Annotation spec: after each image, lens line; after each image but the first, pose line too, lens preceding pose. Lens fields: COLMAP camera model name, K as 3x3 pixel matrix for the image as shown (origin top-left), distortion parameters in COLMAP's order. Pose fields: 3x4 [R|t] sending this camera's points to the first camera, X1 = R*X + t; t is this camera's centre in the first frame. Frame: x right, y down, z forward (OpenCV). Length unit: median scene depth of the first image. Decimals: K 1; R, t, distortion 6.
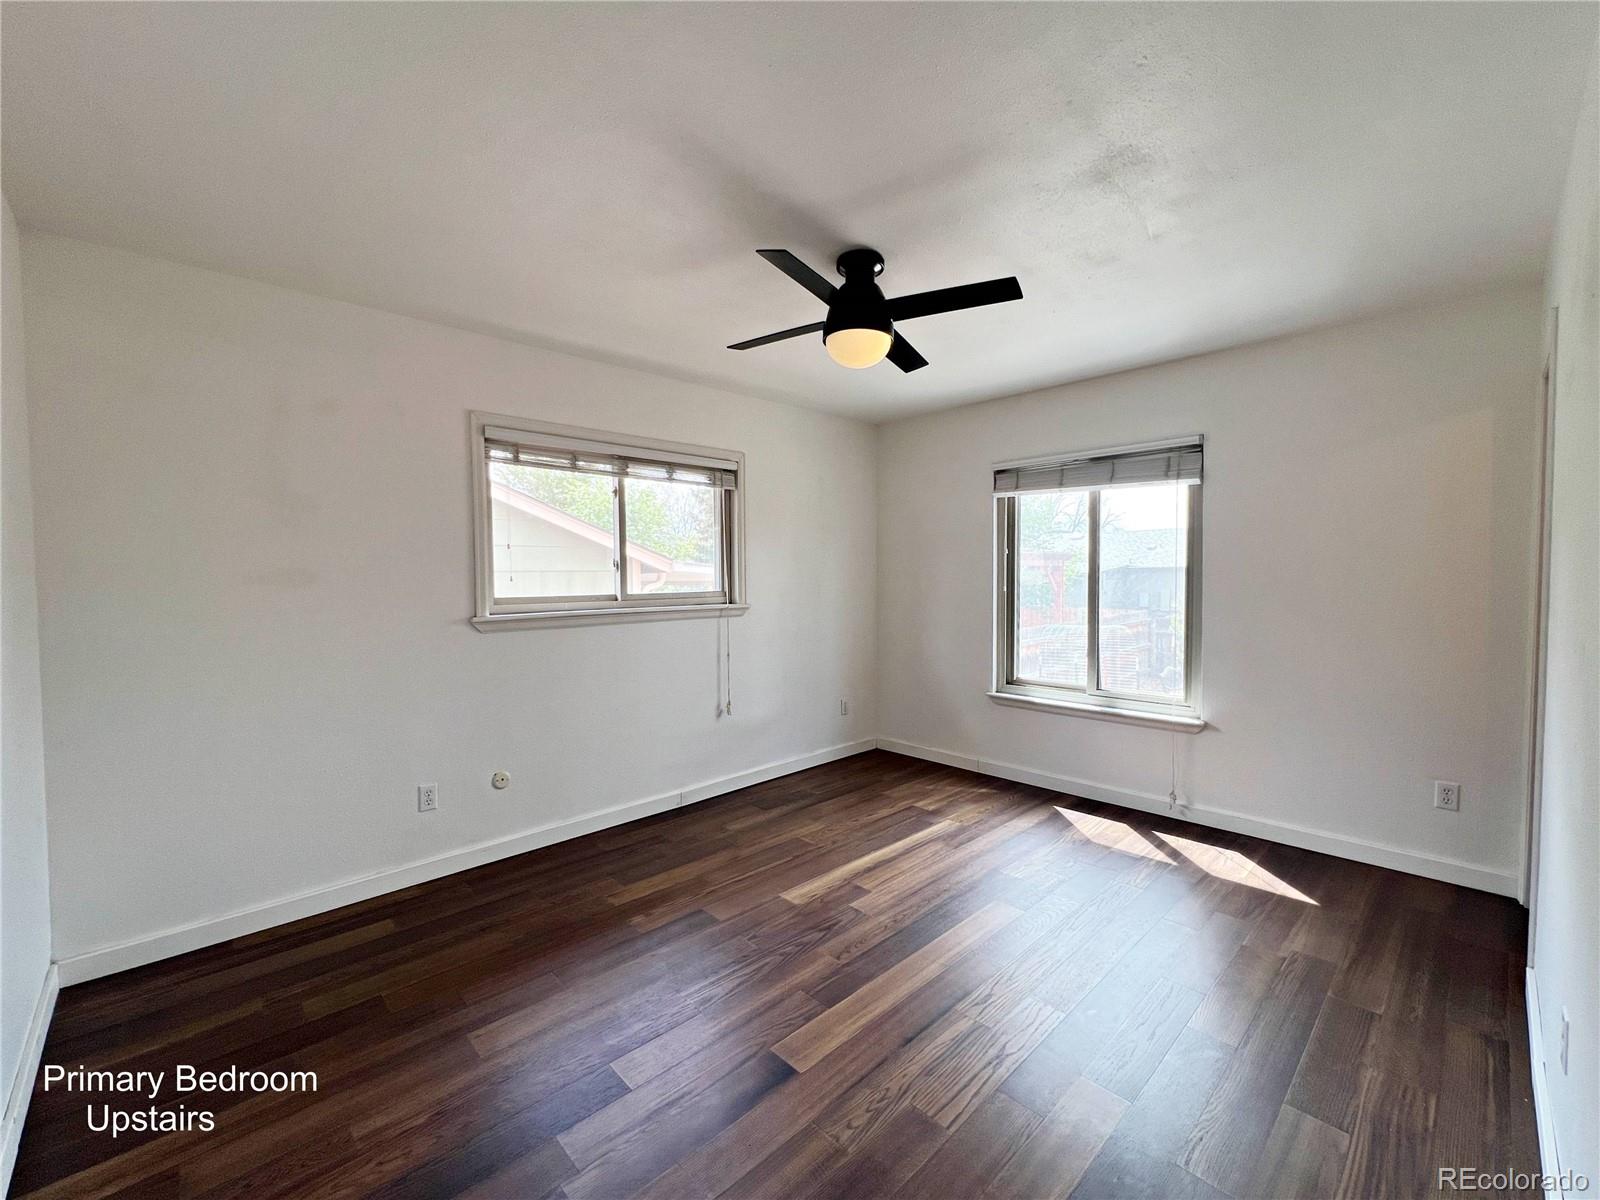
lens RADIAL K [[644.7, 0, 786.5], [0, 644.7, 597.1], [0, 0, 1]] dist [-0.002139, -0.000239]
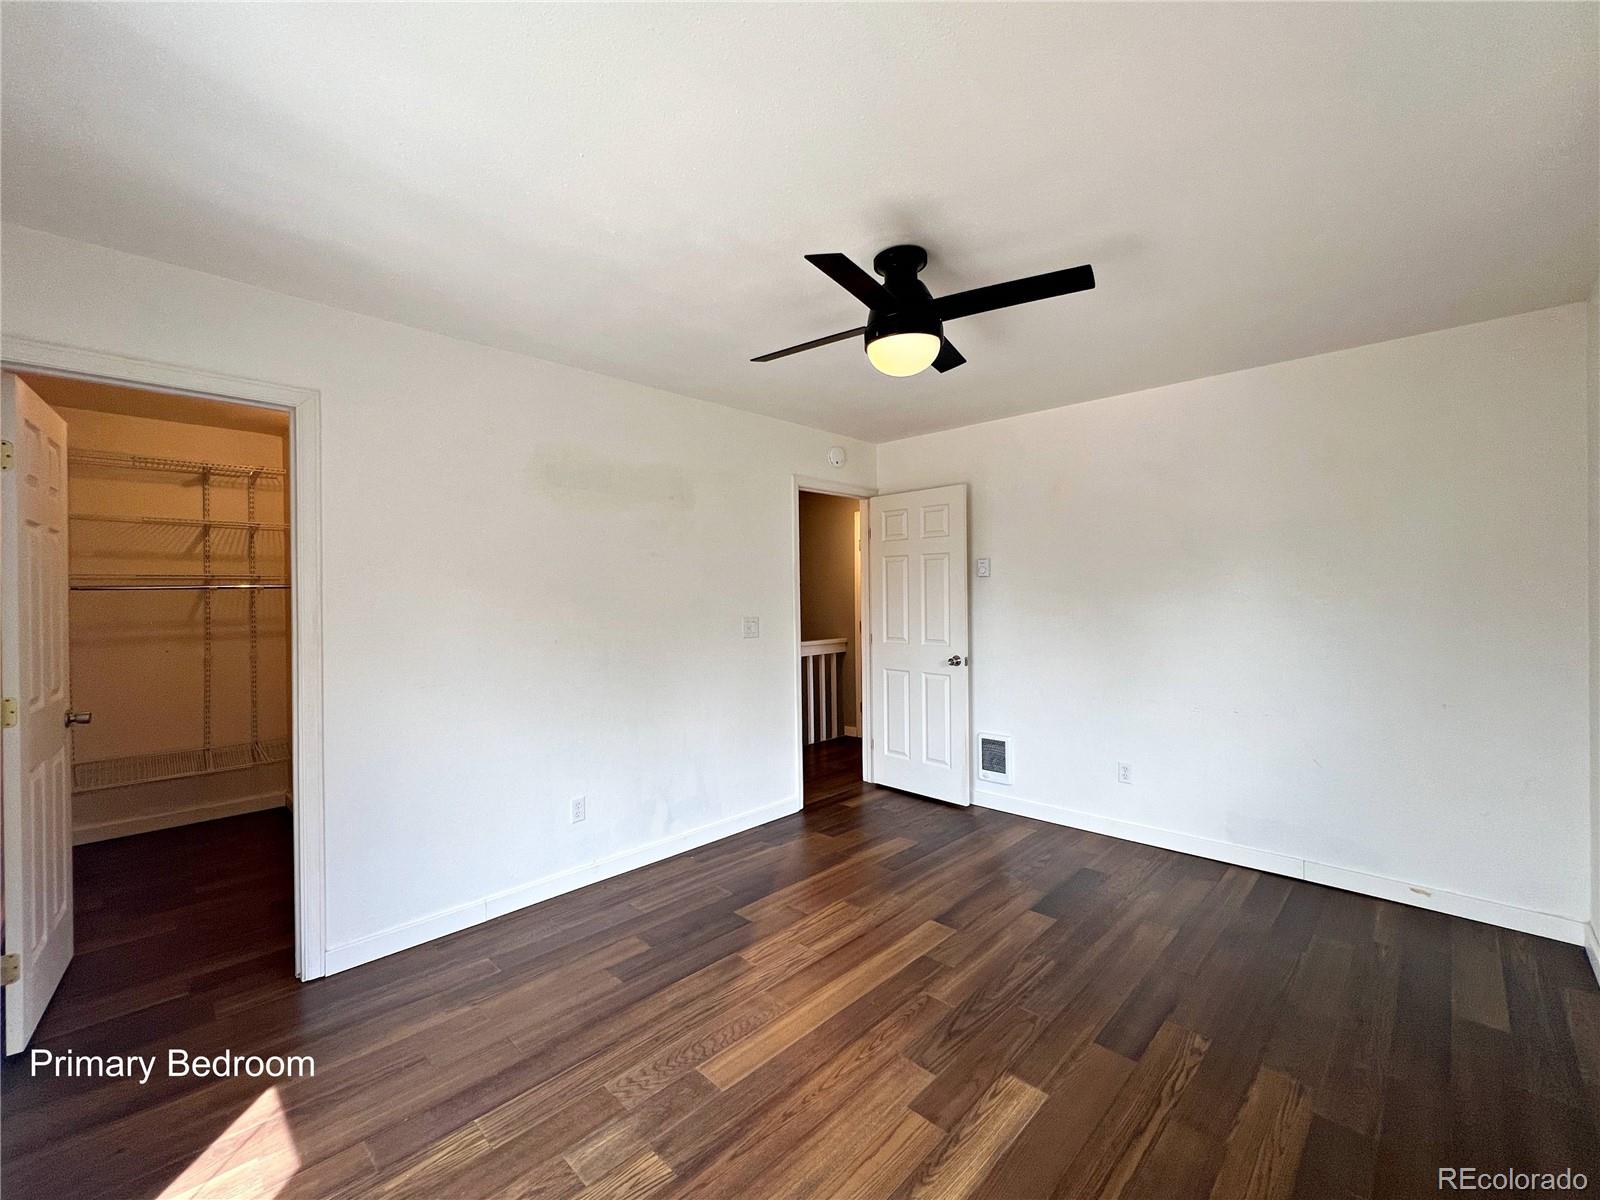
lens RADIAL K [[644.7, 0, 786.5], [0, 644.7, 597.1], [0, 0, 1]] dist [-0.002139, -0.000239]
pose [[-0.999094, 0.018081, -0.038528, 0.309381], [0.016378, 0.998895, 0.044059, -0.085929], [0.039282, 0.043388, -0.998286, 1.863727]]
